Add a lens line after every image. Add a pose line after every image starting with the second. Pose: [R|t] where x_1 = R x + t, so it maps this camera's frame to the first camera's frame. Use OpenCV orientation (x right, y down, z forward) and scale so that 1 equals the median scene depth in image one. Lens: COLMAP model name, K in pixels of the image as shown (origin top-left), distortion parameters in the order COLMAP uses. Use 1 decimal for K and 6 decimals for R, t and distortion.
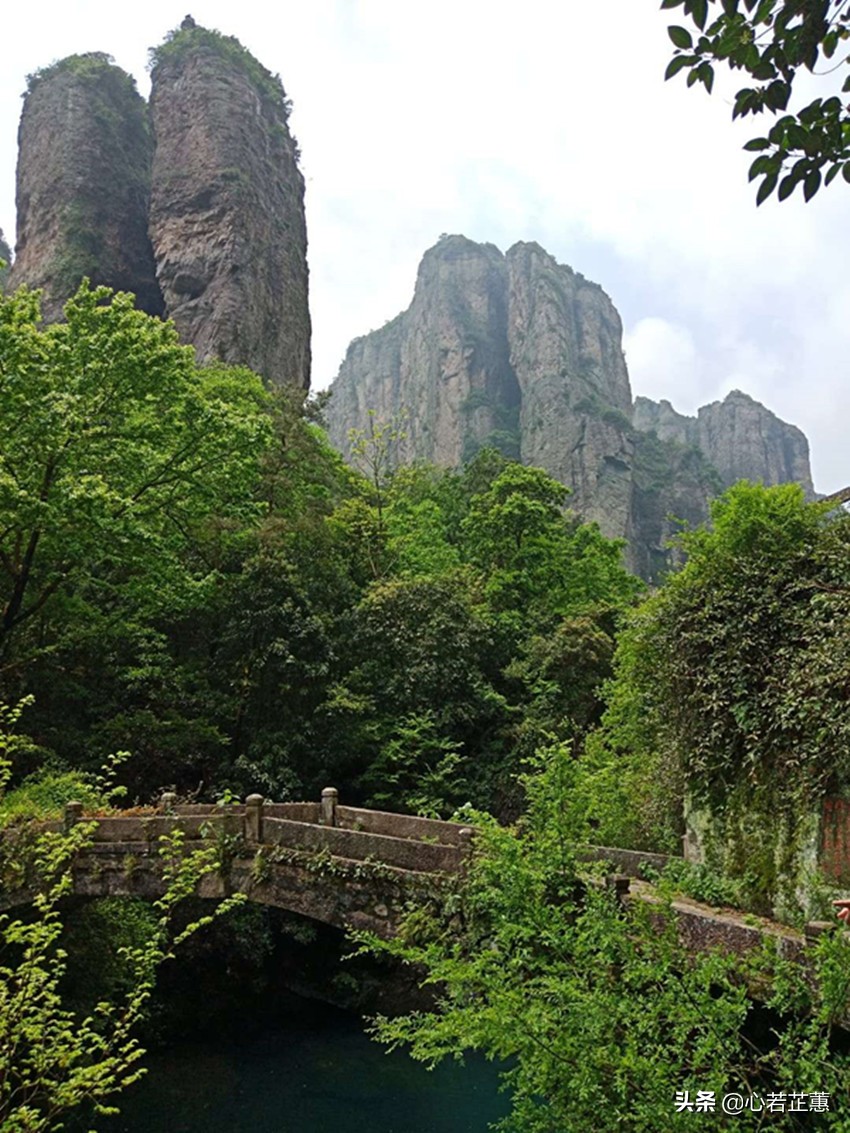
lens RADIAL K [[890.0, 0, 425.1], [0, 890.0, 565.0], [0, 0, 1]] dist [0.006915, 0.001148]
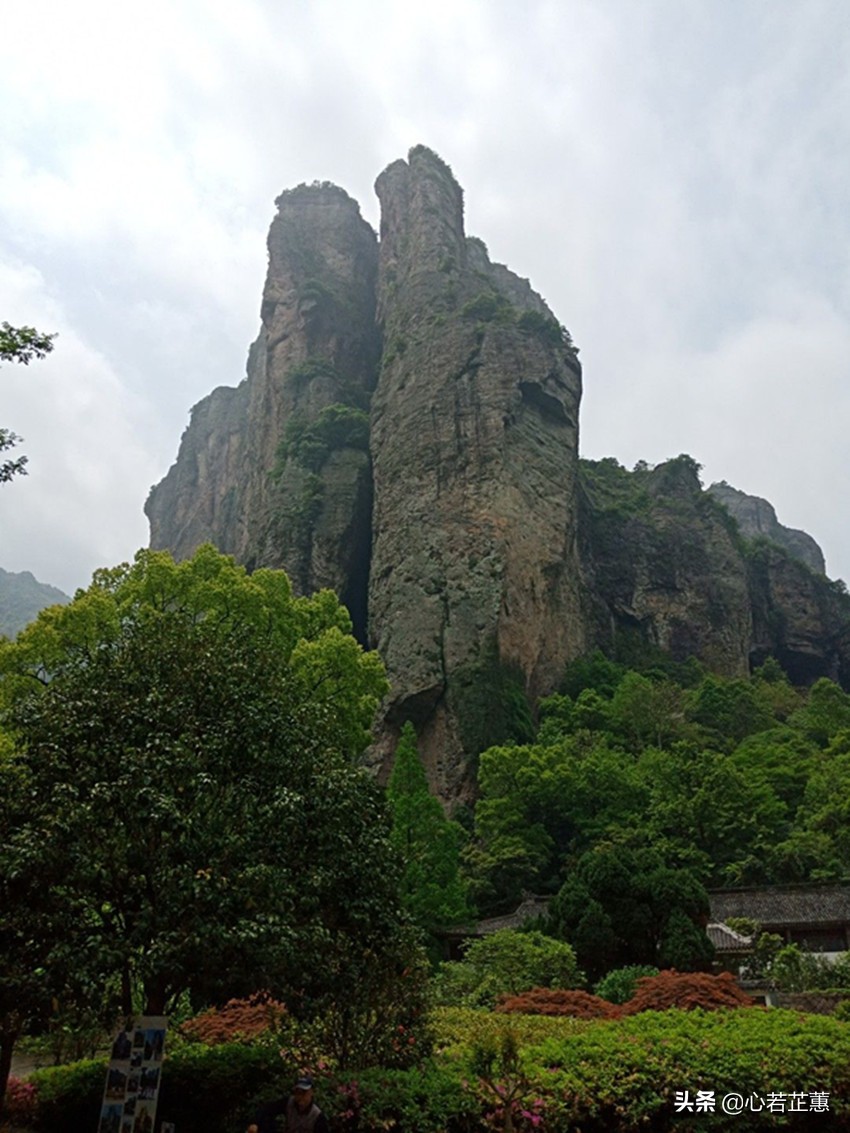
lens RADIAL K [[890.0, 0, 426.3], [0, 890.0, 568.0], [0, 0, 1]] dist [0.006915, 0.001148]
pose [[0.998512, 0.028583, 0.046447, 0.108177], [-0.016480, 0.969980, -0.242625, 0.083112], [-0.051988, 0.241499, 0.969008, 0.457437]]
